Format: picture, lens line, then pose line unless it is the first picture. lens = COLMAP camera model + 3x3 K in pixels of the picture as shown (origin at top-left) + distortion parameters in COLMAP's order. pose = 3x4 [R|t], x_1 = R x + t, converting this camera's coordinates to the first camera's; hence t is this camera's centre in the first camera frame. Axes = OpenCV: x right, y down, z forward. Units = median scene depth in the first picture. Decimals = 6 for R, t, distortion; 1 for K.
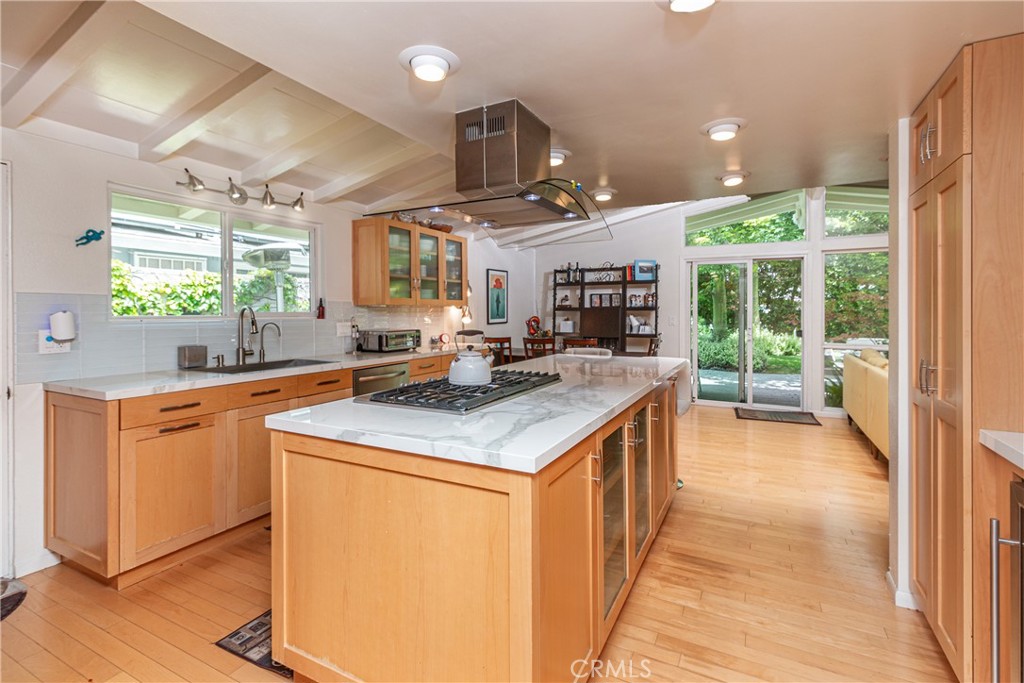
lens RADIAL K [[480.0, 0, 491.5], [0, 480.0, 317.6], [0, 0, 1]] dist [0.007952, -0.001132]
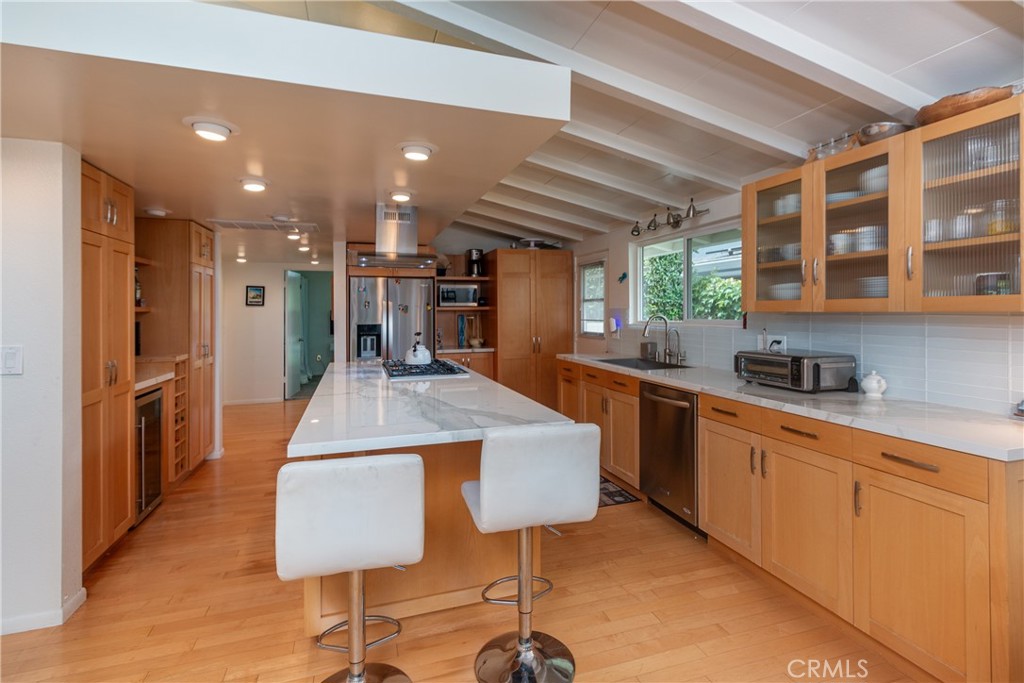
lens RADIAL K [[480.0, 0, 516.3], [0, 480.0, 311.1], [0, 0, 1]] dist [0.007952, -0.001132]
pose [[-0.669841, 0.003827, -0.742495, 0.312272], [-0.003830, 0.999956, 0.008609, -0.019947], [0.742495, 0.008611, -0.669797, 0.754892]]
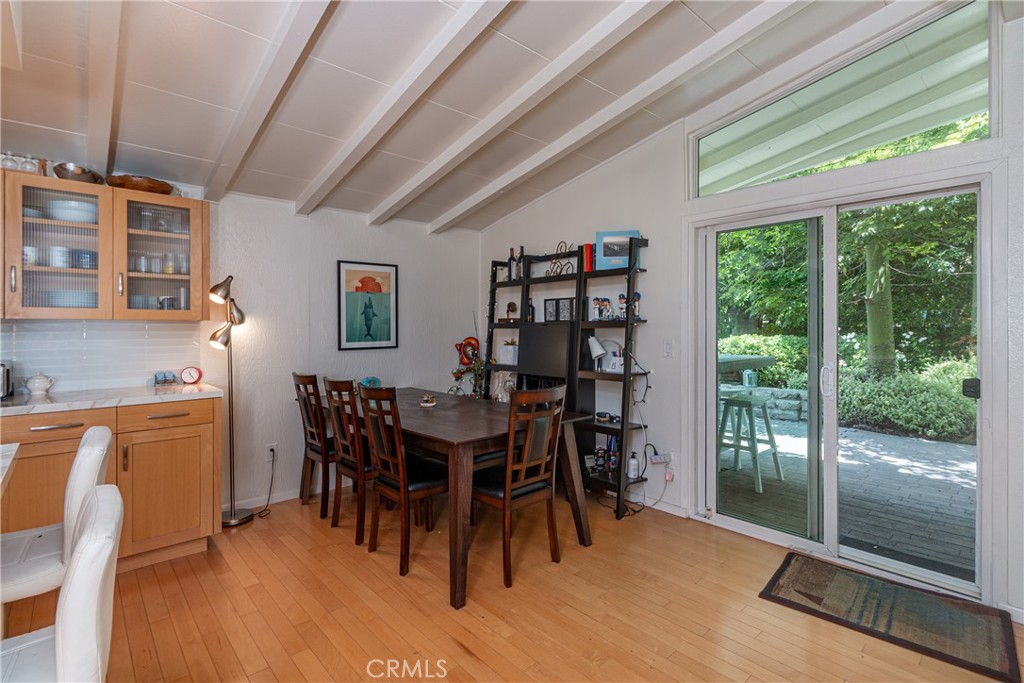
lens RADIAL K [[480.0, 0, 497.9], [0, 480.0, 327.0], [0, 0, 1]] dist [0.007952, -0.001132]
pose [[0.943405, -0.005135, -0.331602, 0.367155], [-0.001624, 0.999797, -0.020103, -0.003809], [0.331638, 0.019504, 0.943205, 0.454889]]
